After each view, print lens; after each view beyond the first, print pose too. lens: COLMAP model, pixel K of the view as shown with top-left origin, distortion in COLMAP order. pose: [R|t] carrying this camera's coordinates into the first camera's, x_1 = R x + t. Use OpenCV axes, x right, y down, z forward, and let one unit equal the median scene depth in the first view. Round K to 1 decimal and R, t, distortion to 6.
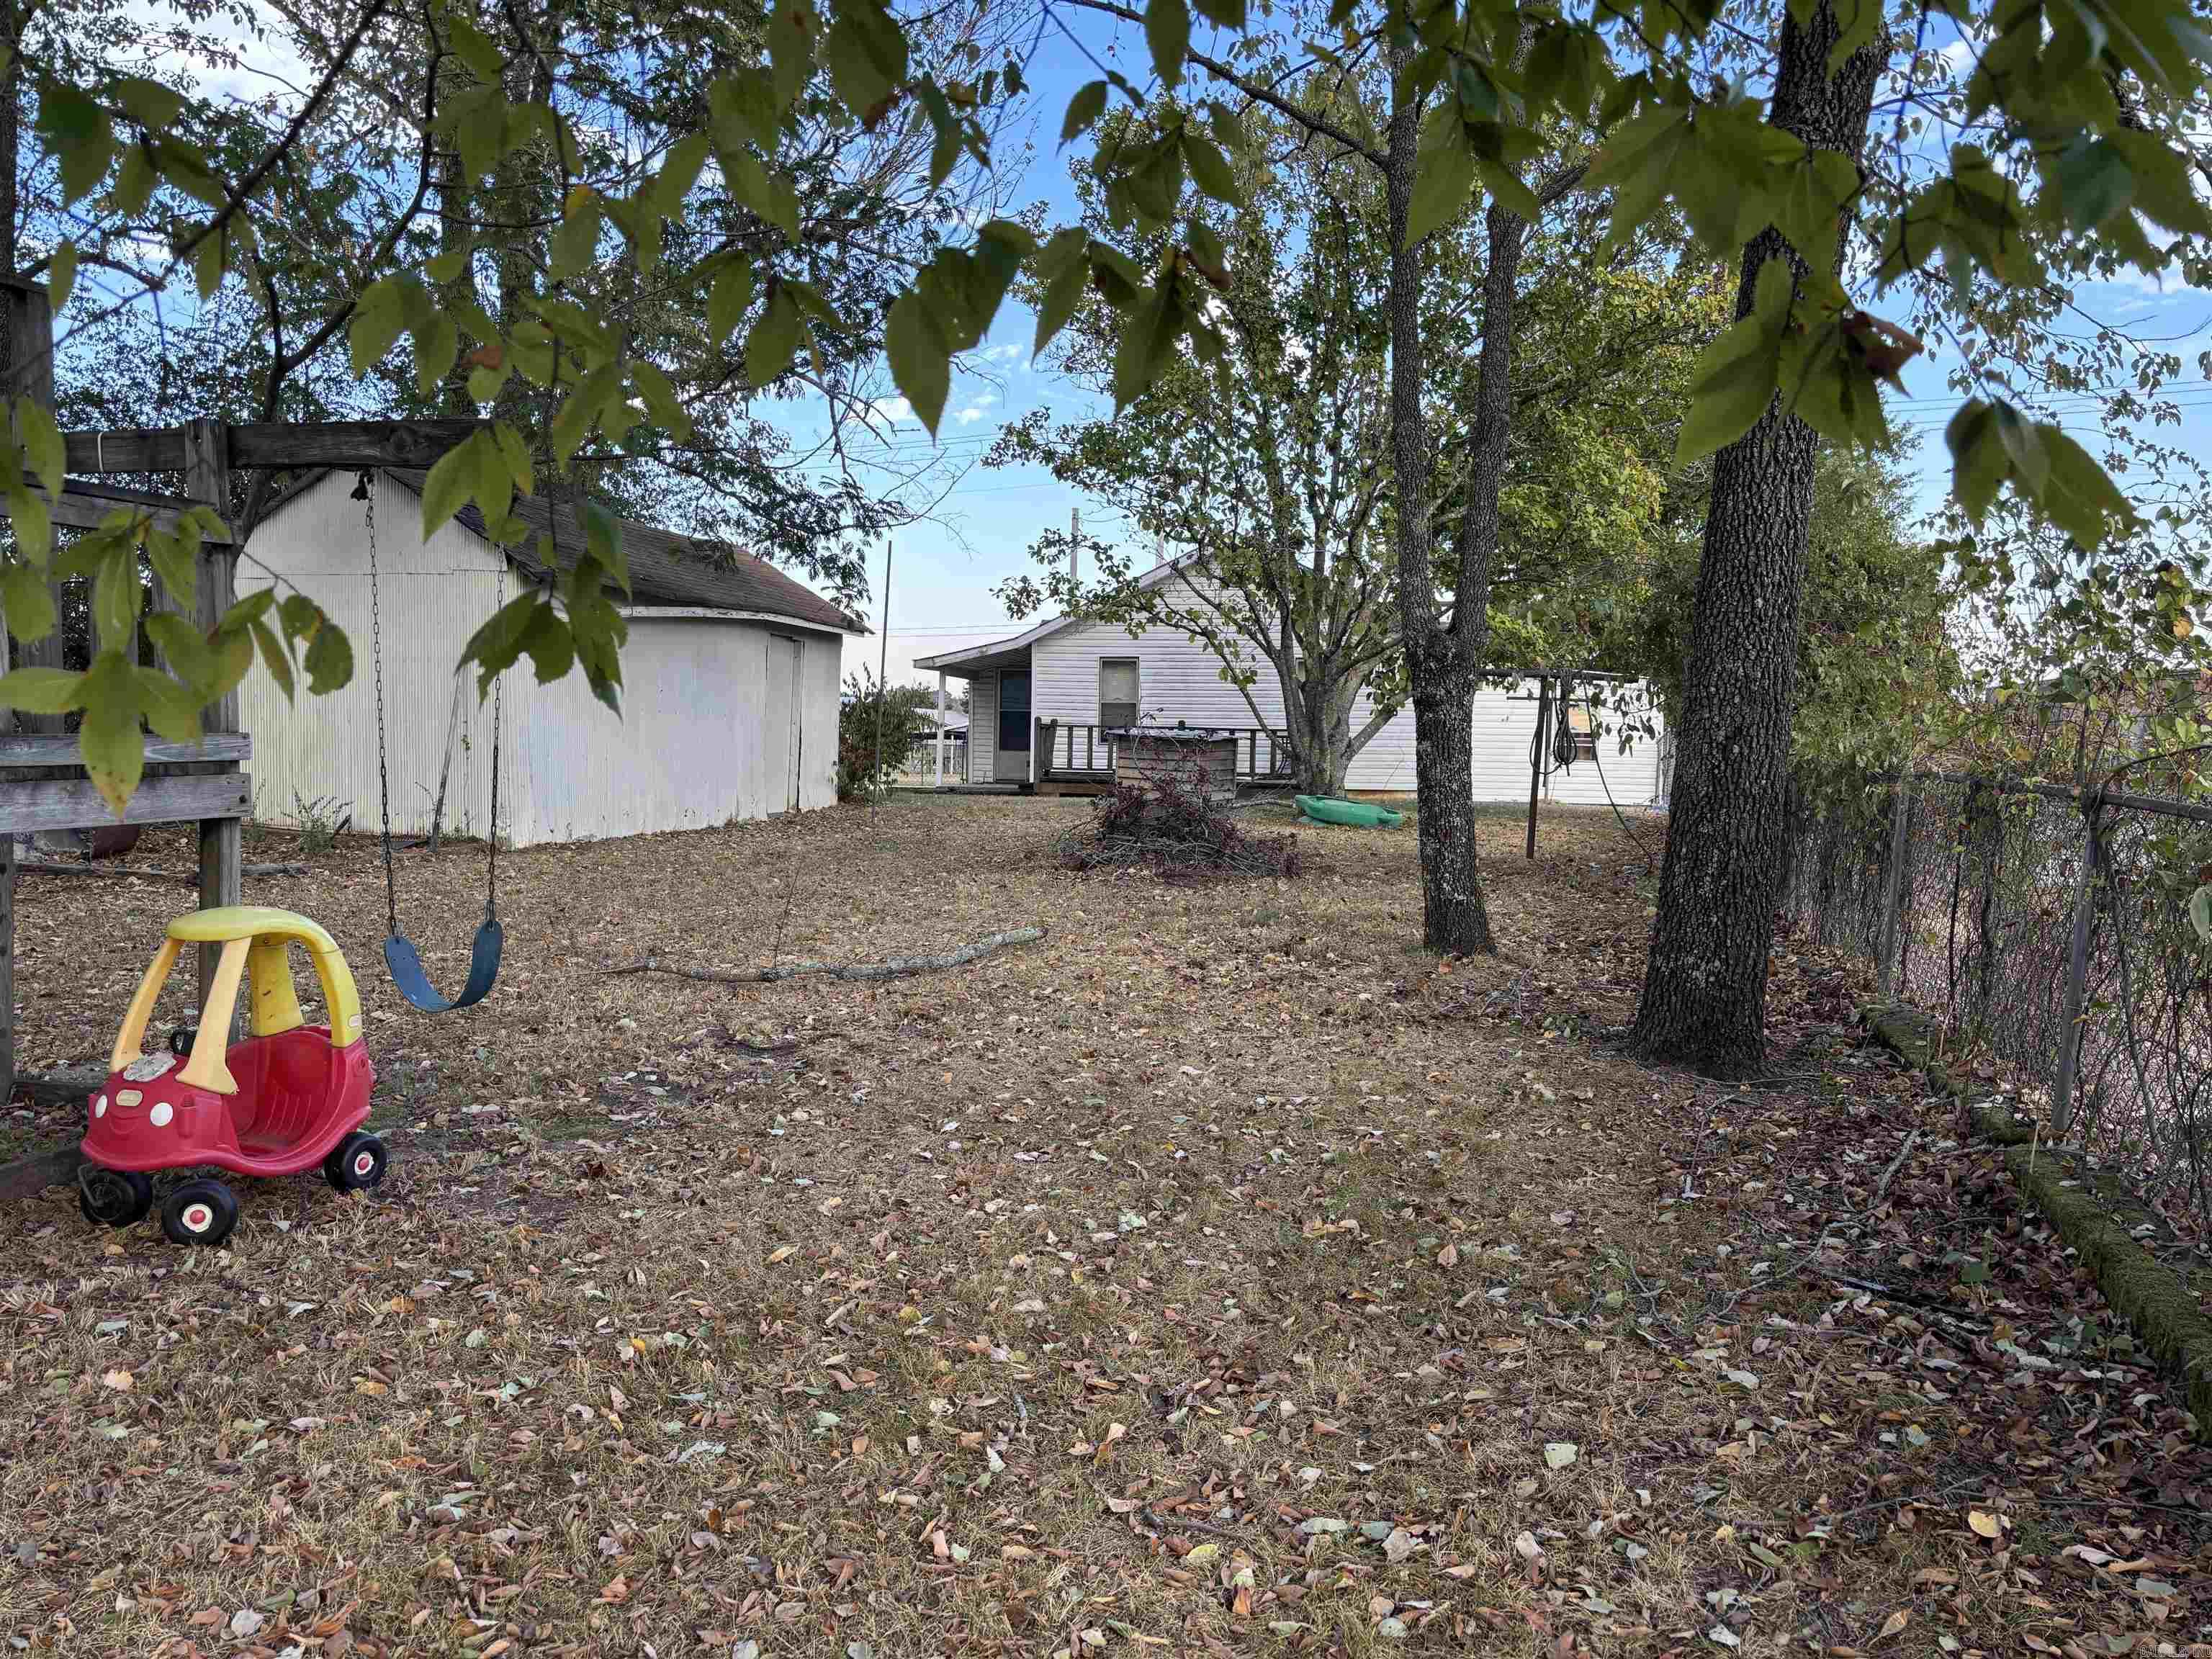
lens RADIAL K [[1636.2, 0, 1110.2], [0, 1636.2, 786.9], [0, 0, 1]] dist [0.061969, -0.072449]
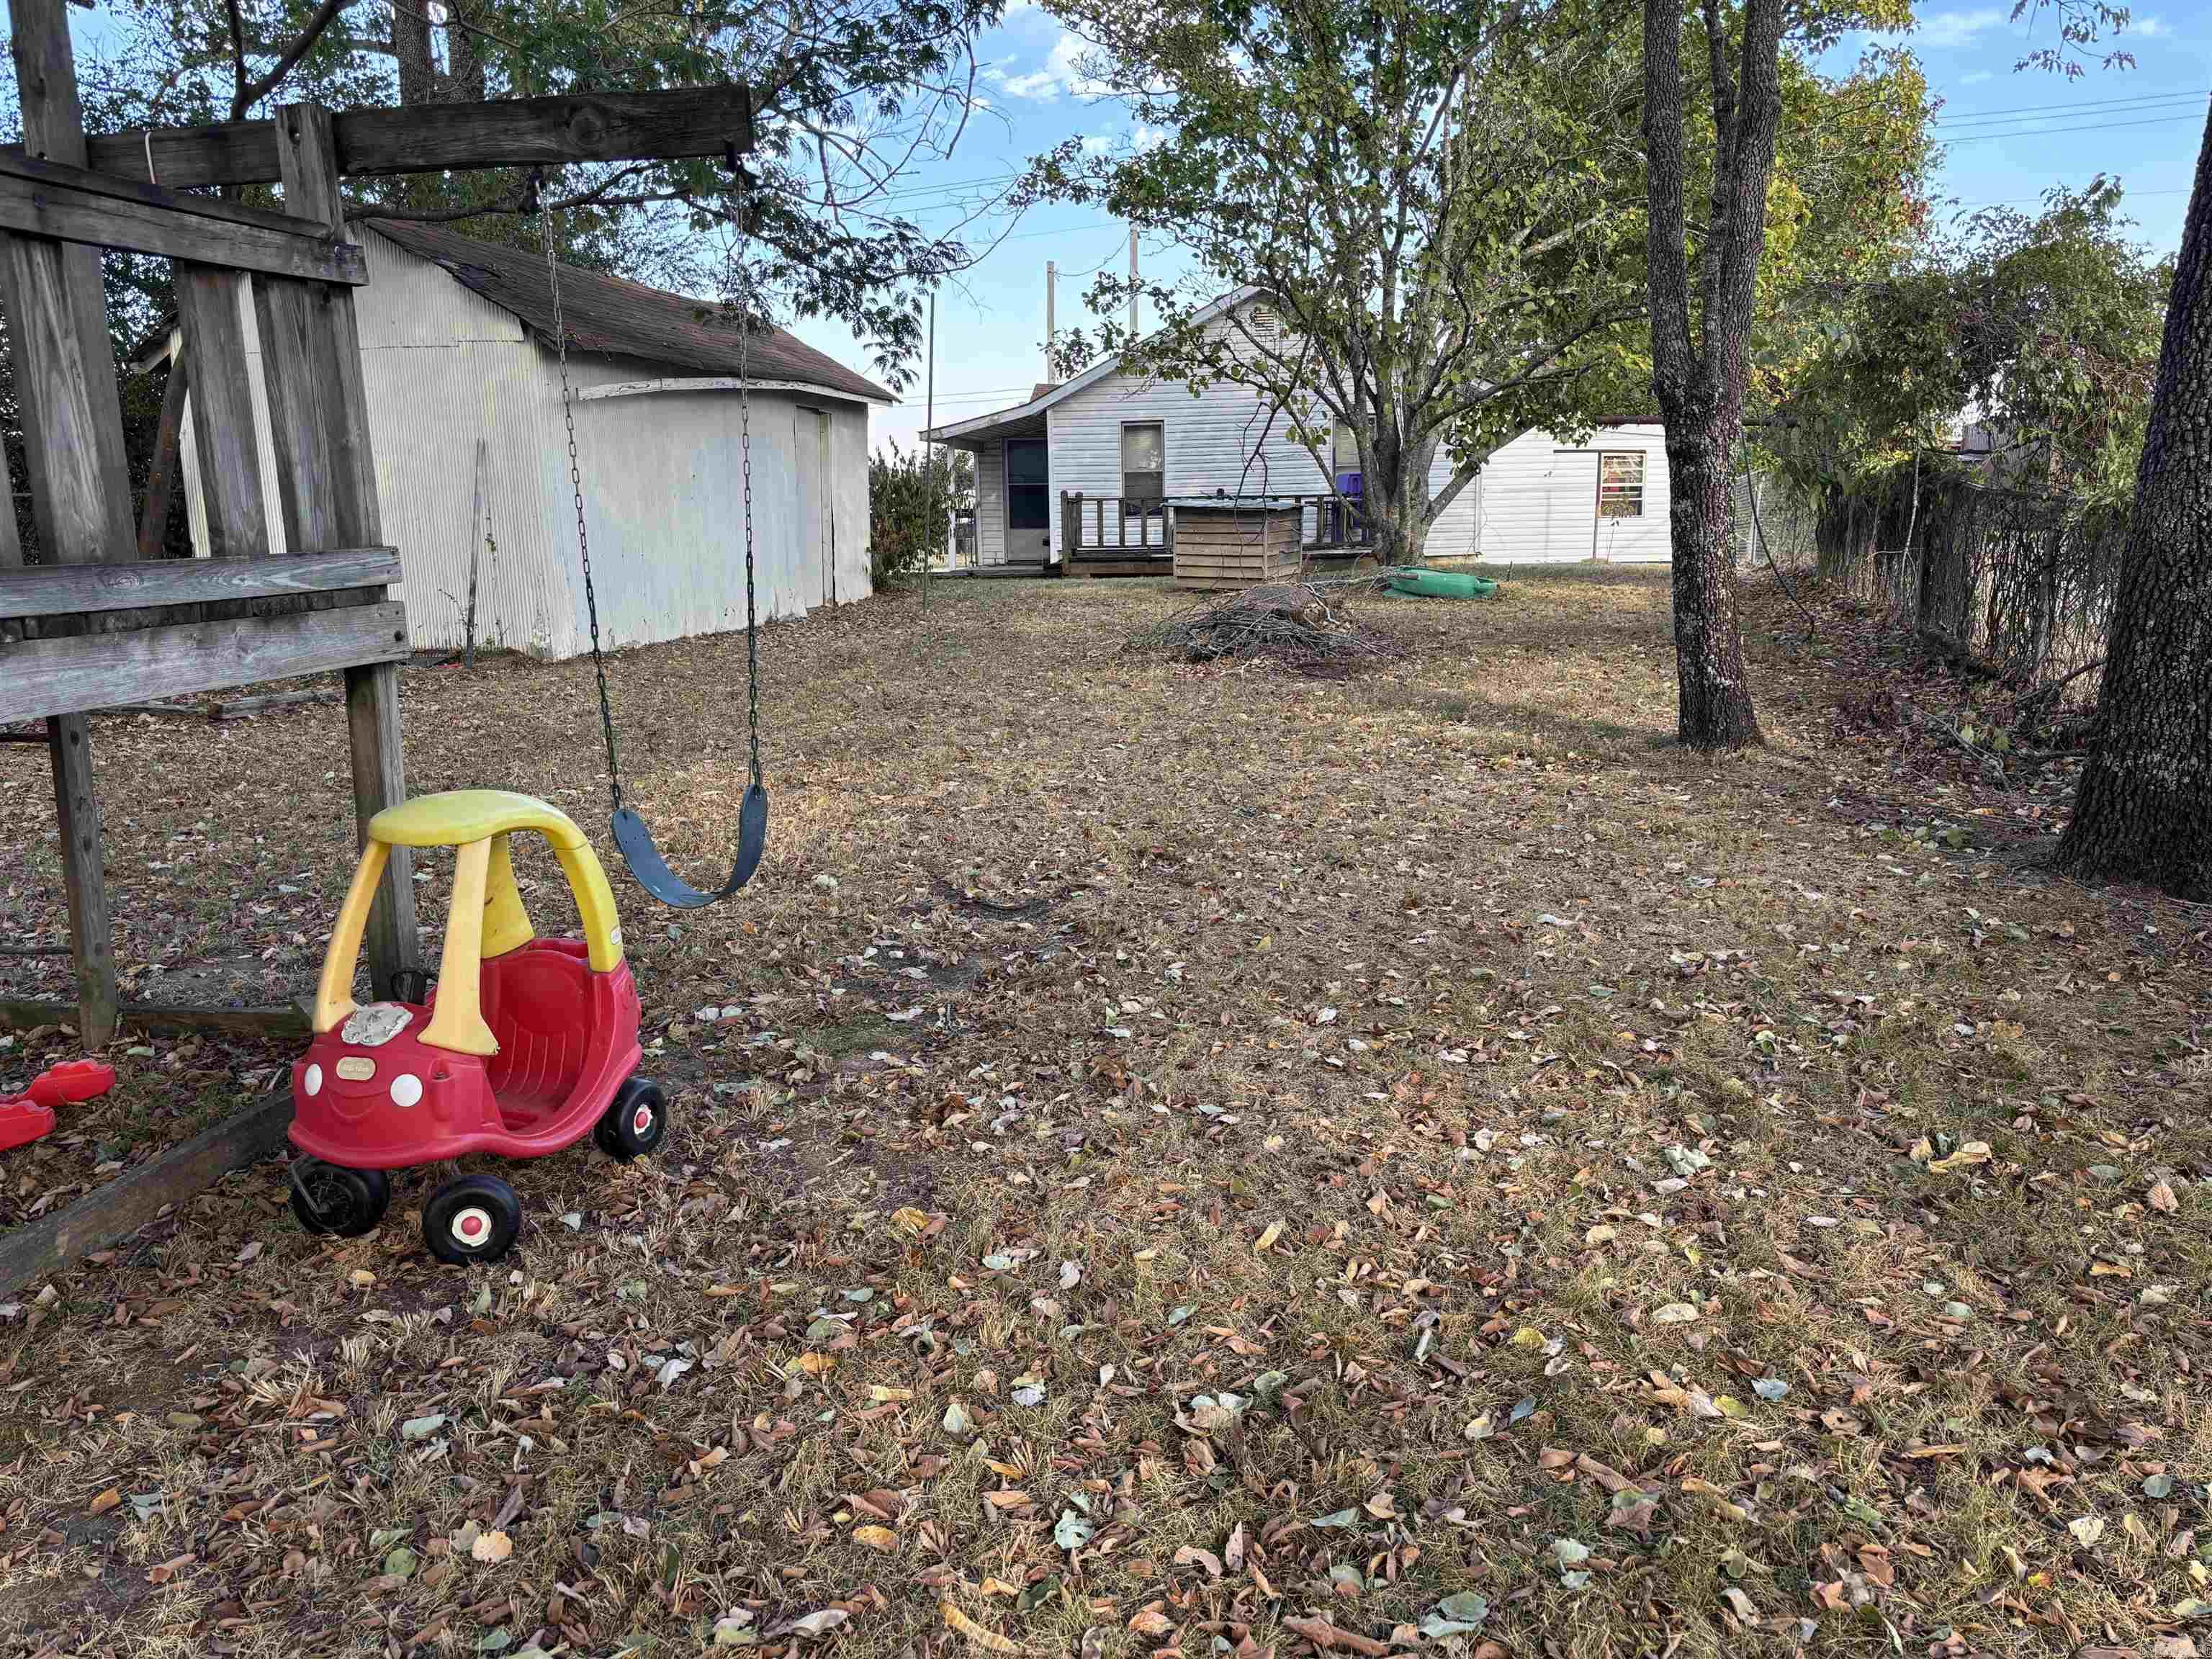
lens RADIAL K [[1636.2, 0, 1110.2], [0, 1636.2, 786.9], [0, 0, 1]] dist [0.061969, -0.072449]
pose [[0.998603, -0.042168, 0.031857, -0.080040], [0.037388, 0.989716, 0.138077, -0.005642], [-0.037352, -0.136693, 0.989909, 0.083613]]
